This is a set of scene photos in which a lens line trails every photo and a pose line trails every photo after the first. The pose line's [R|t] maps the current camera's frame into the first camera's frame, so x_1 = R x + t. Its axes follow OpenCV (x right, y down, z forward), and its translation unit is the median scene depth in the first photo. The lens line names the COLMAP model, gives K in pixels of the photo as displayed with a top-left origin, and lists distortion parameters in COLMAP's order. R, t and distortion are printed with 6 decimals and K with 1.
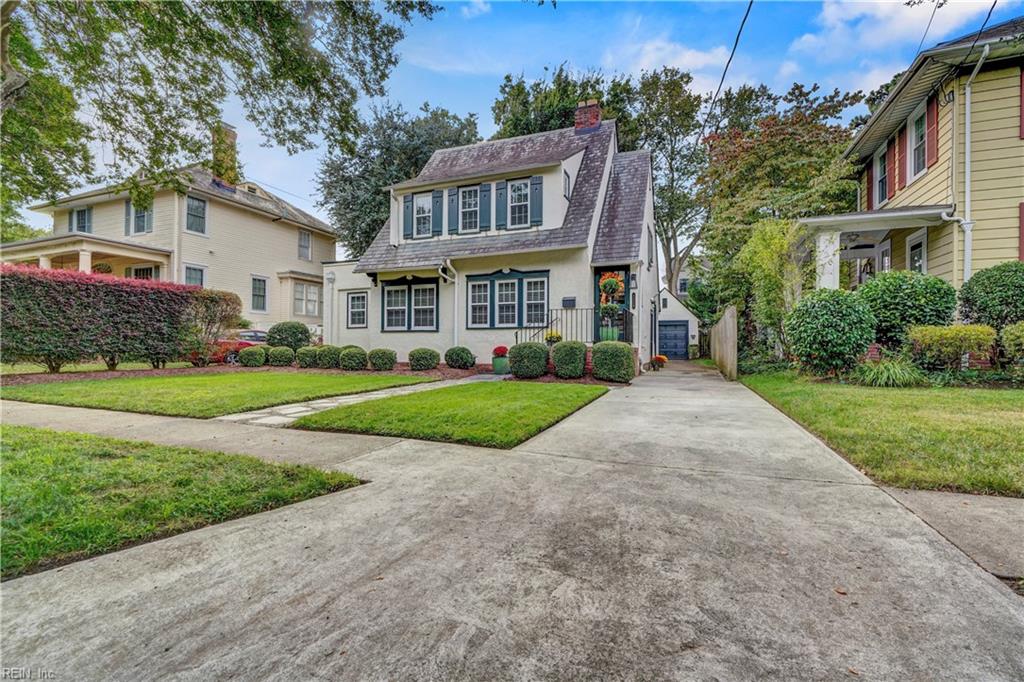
lens RADIAL K [[463.3, 0, 515.1], [0, 463.3, 340.9], [0, 0, 1]] dist [-0.005998, 0.000670]
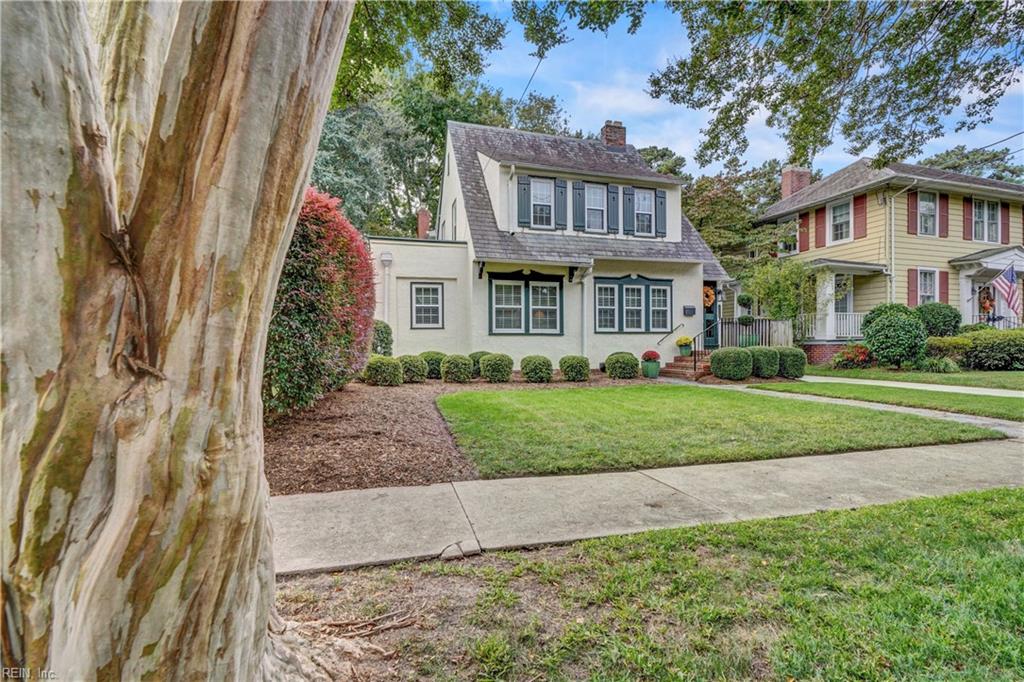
lens RADIAL K [[463.3, 0, 517.1], [0, 463.3, 347.3], [0, 0, 1]] dist [-0.005998, 0.000670]
pose [[0.789894, -0.003449, 0.613233, -0.796383], [-0.000101, 0.999983, 0.005754, -0.001319], [-0.613243, -0.004607, 0.789881, 0.334904]]
